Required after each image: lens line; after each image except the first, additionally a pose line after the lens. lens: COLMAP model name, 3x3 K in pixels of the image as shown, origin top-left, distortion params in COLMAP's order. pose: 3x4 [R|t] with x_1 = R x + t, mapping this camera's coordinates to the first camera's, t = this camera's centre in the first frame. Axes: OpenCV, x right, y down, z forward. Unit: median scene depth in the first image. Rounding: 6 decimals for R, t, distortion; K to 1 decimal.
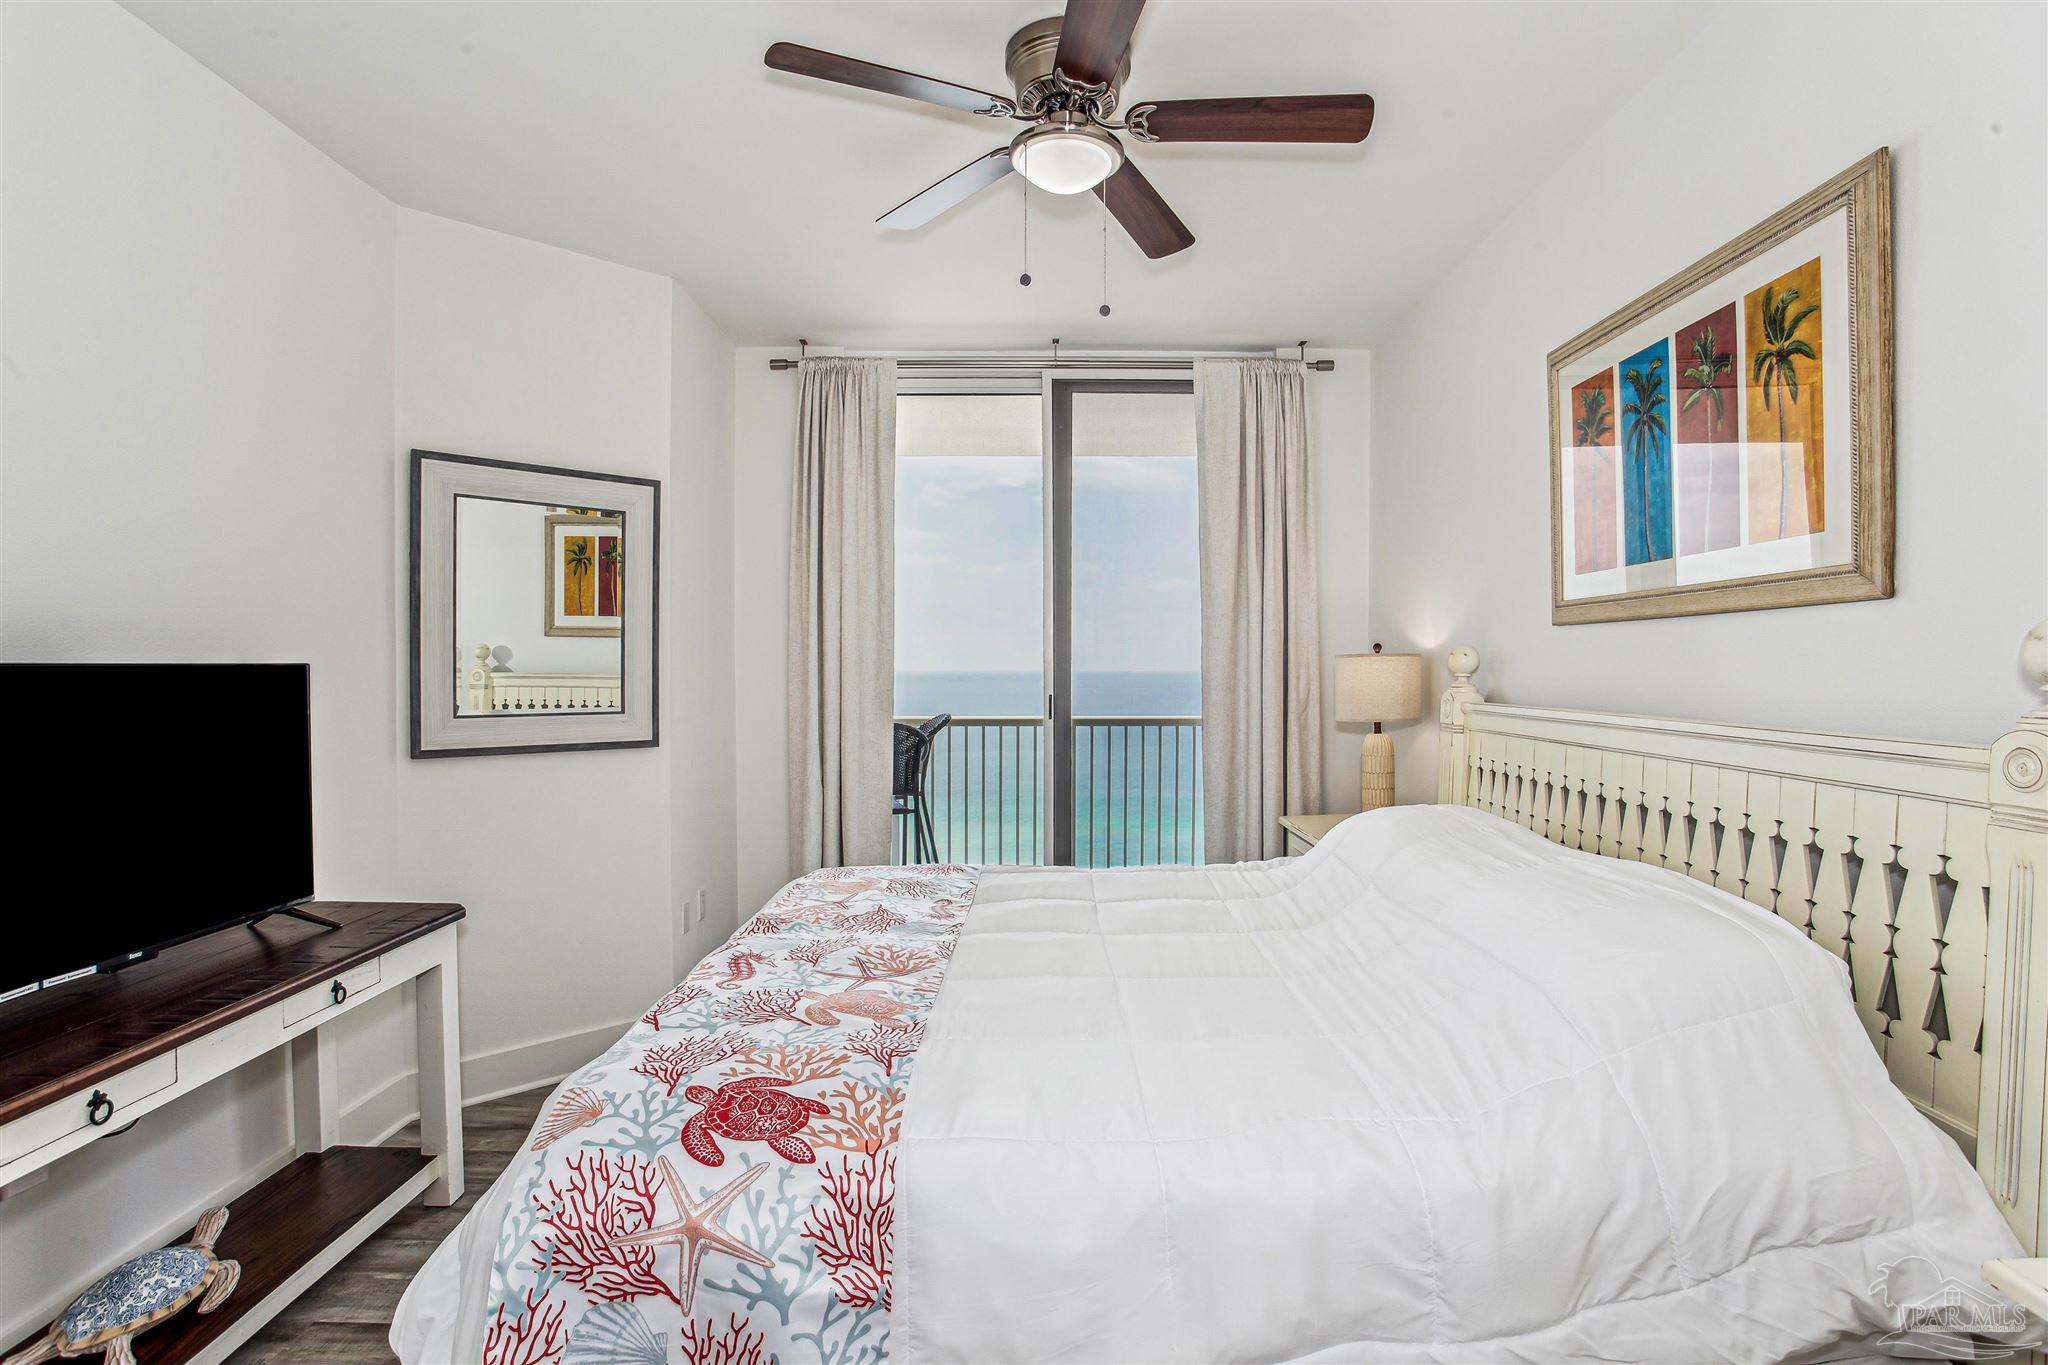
lens RADIAL K [[1016.5, 0, 1026.9], [0, 1016.5, 690.4], [0, 0, 1]] dist [-0.060948, 0.023548]
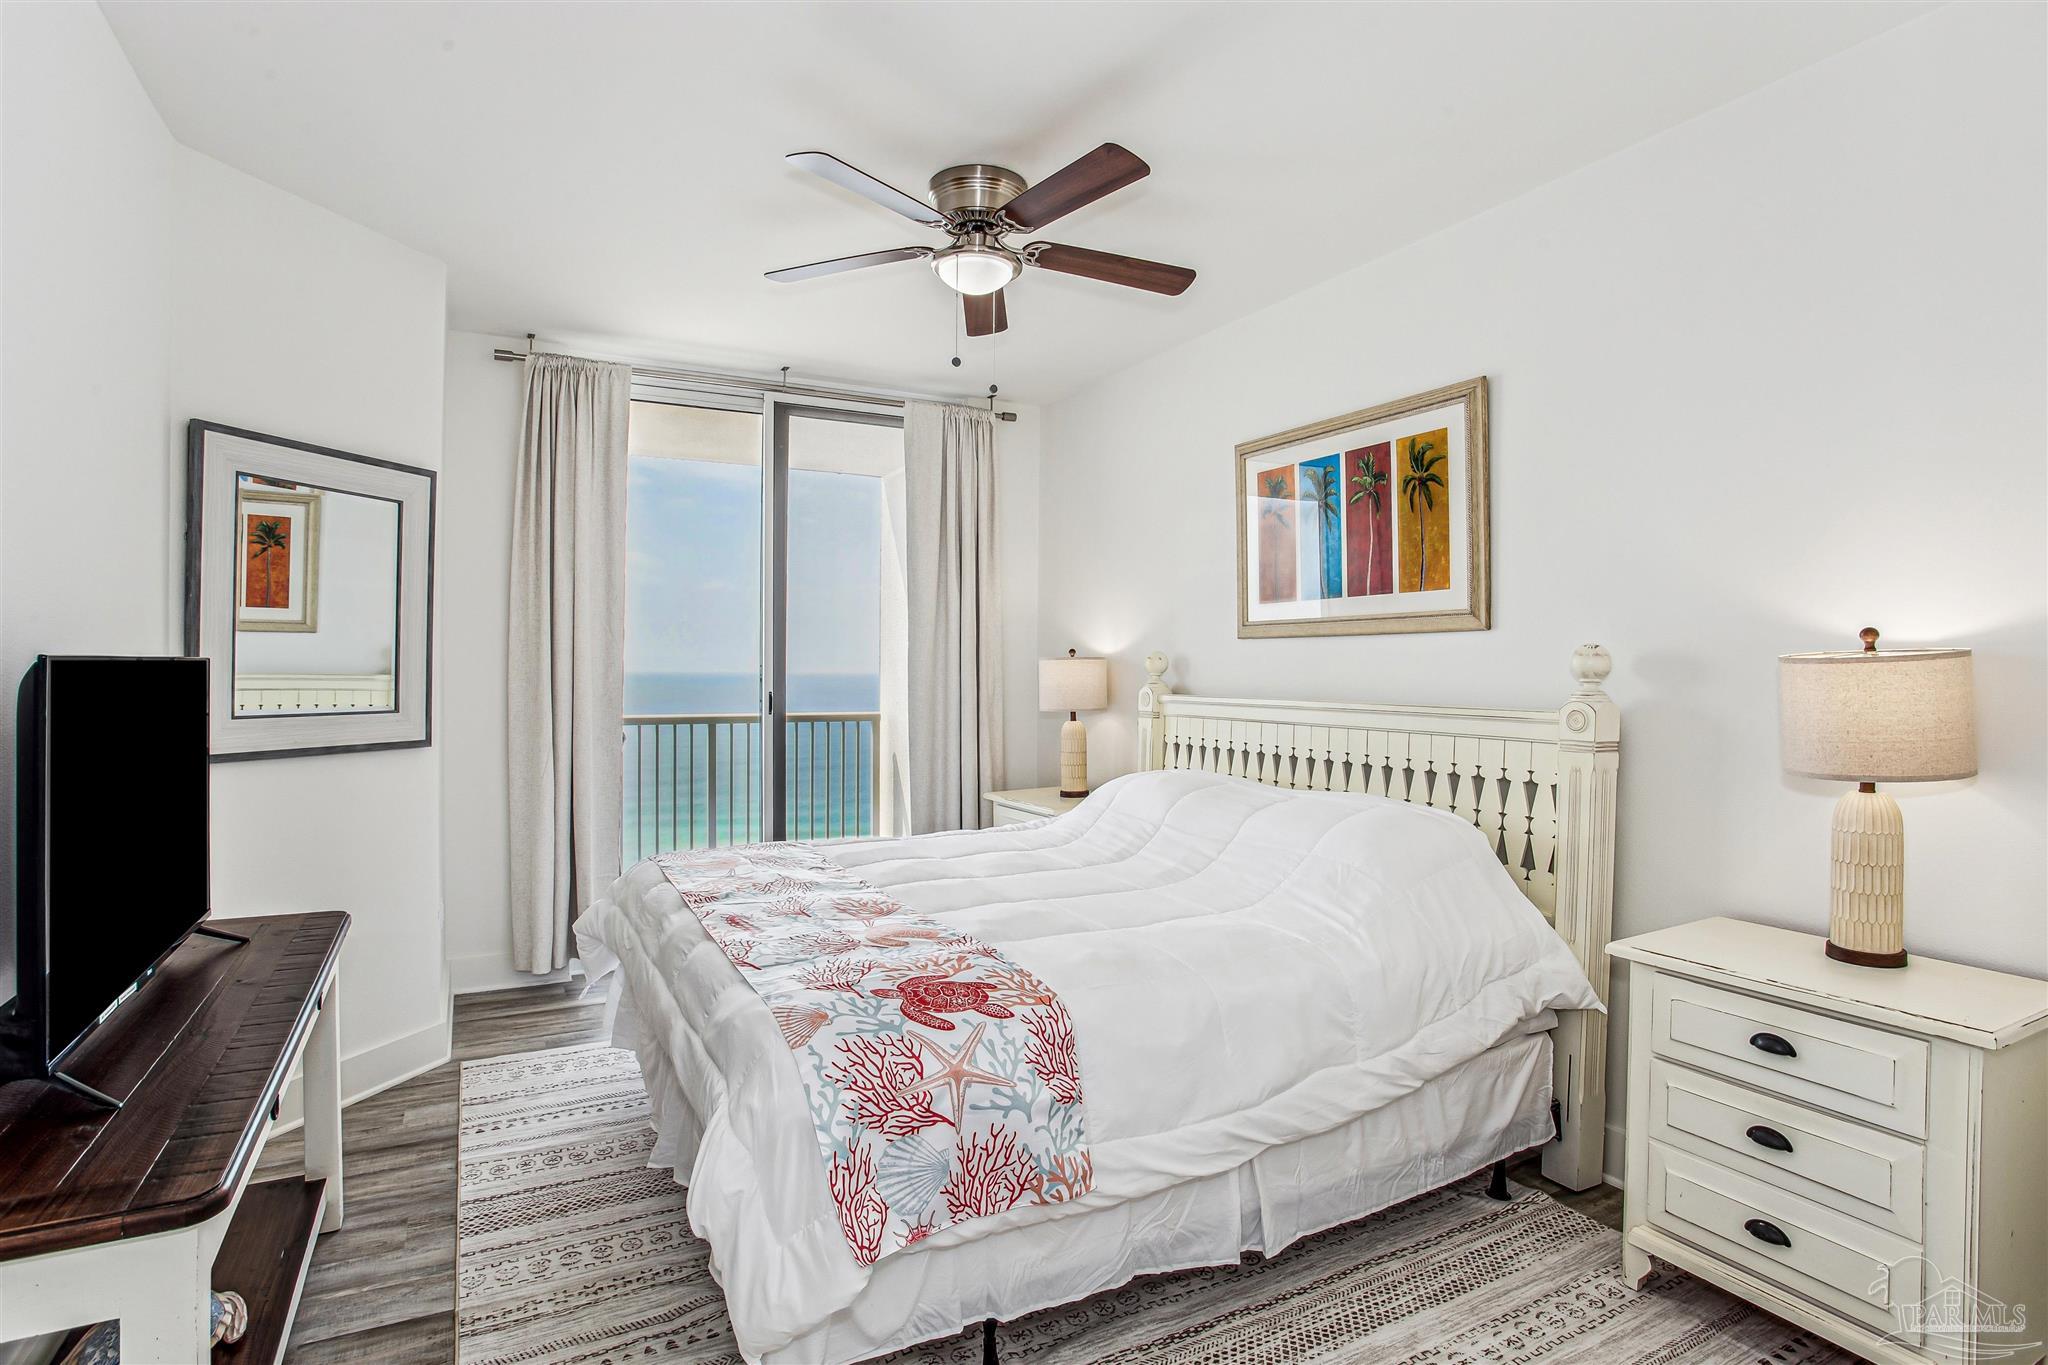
lens RADIAL K [[1031.2, 0, 985.9], [0, 1031.2, 679.9], [0, 0, 1]] dist [-0.070199, 0.034767]
pose [[0.897102, -0.000272, 0.441824, -0.635608], [0.005292, 0.999935, -0.010130, 0.008343], [-0.441792, 0.011426, 0.897045, -0.202403]]
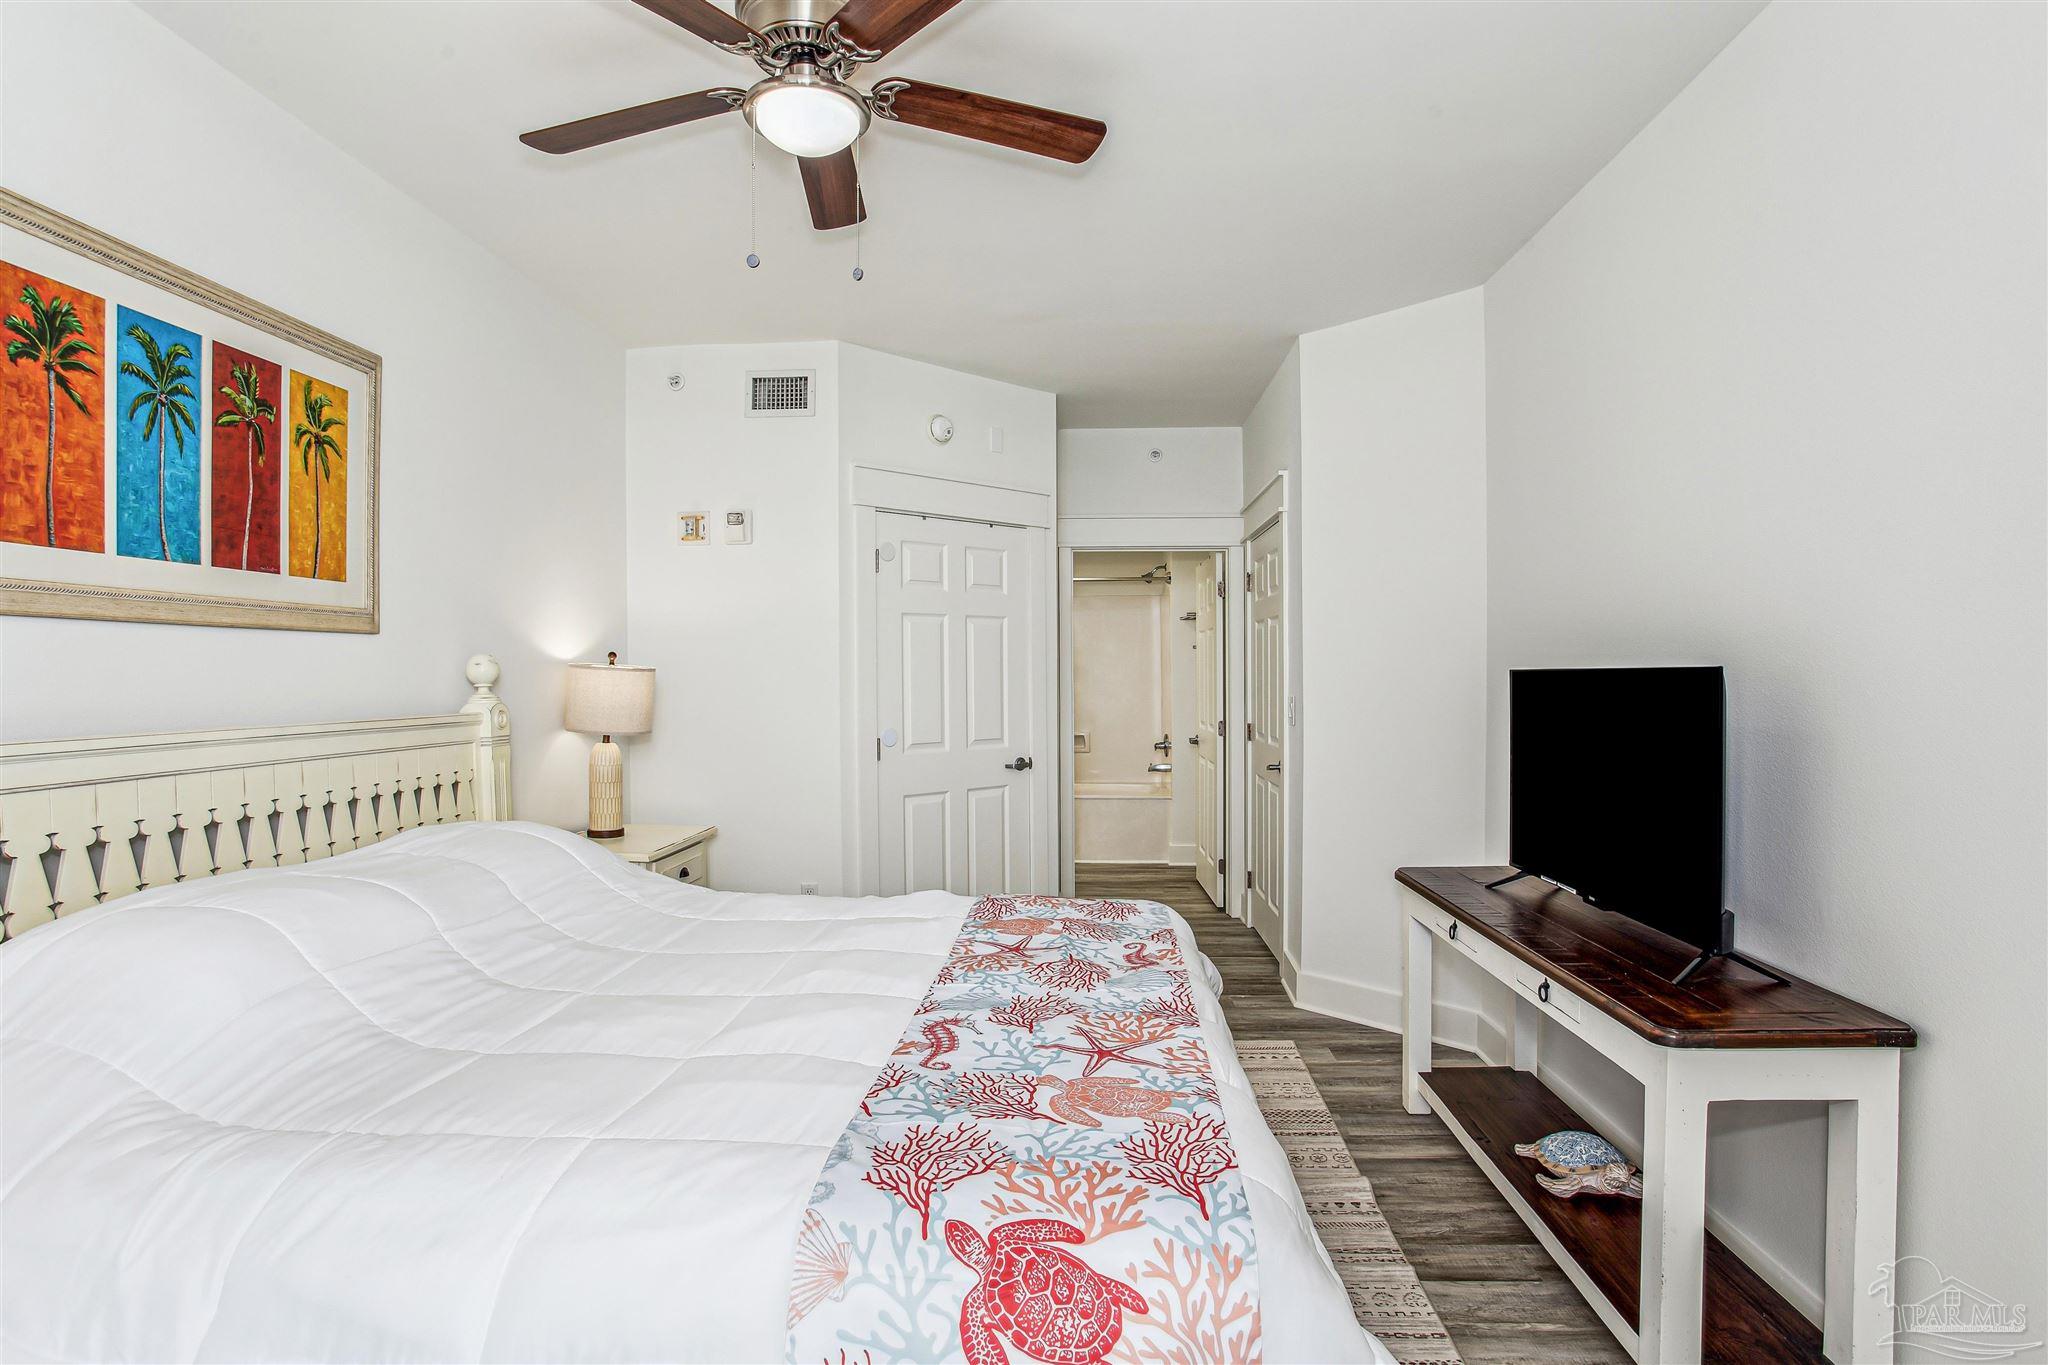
lens RADIAL K [[1031.6, 0, 1016.4], [0, 1031.6, 650.6], [0, 0, 1]] dist [-0.076907, 0.033541]
pose [[-0.997539, 0.006548, 0.069814, -0.247832], [0.006305, 0.999973, -0.003700, -0.047400], [-0.069837, -0.003250, -0.997553, 2.222995]]
